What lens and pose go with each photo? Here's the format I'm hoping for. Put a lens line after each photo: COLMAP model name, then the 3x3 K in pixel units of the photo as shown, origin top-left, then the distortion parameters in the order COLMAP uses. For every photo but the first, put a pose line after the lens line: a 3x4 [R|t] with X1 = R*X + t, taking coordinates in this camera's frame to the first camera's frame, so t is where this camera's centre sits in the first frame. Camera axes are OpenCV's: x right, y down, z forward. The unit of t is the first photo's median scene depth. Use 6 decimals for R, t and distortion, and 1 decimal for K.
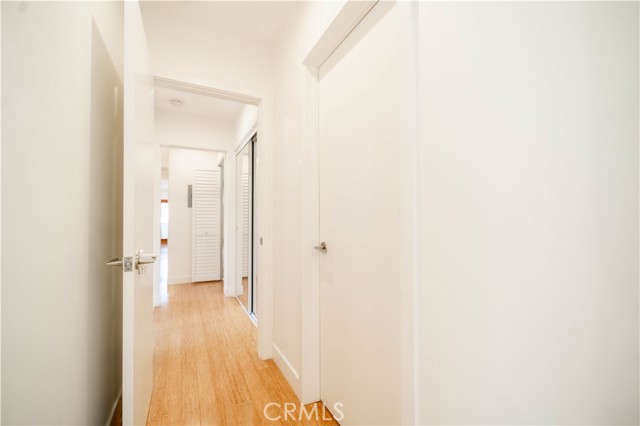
lens RADIAL K [[259.9, 0, 320.5], [0, 259.9, 215.1], [0, 0, 1]] dist [0.001142, -0.001415]
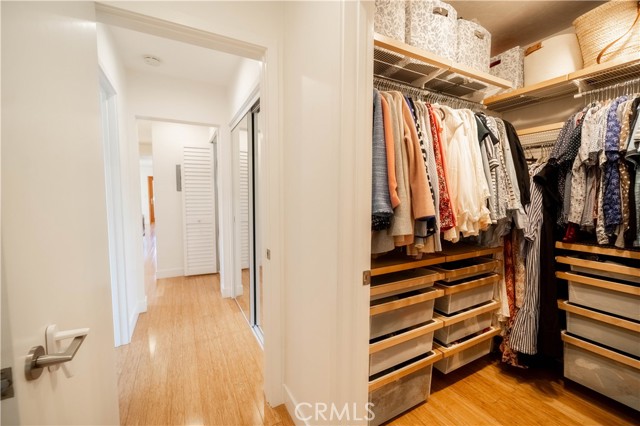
lens RADIAL K [[259.9, 0, 318.0], [0, 259.9, 212.9], [0, 0, 1]] dist [0.001142, -0.001415]
pose [[0.999980, 0.005706, 0.002613, -0.053511], [-0.005912, 0.996167, 0.087277, -0.044713], [-0.002105, -0.087290, 0.996181, 0.165386]]
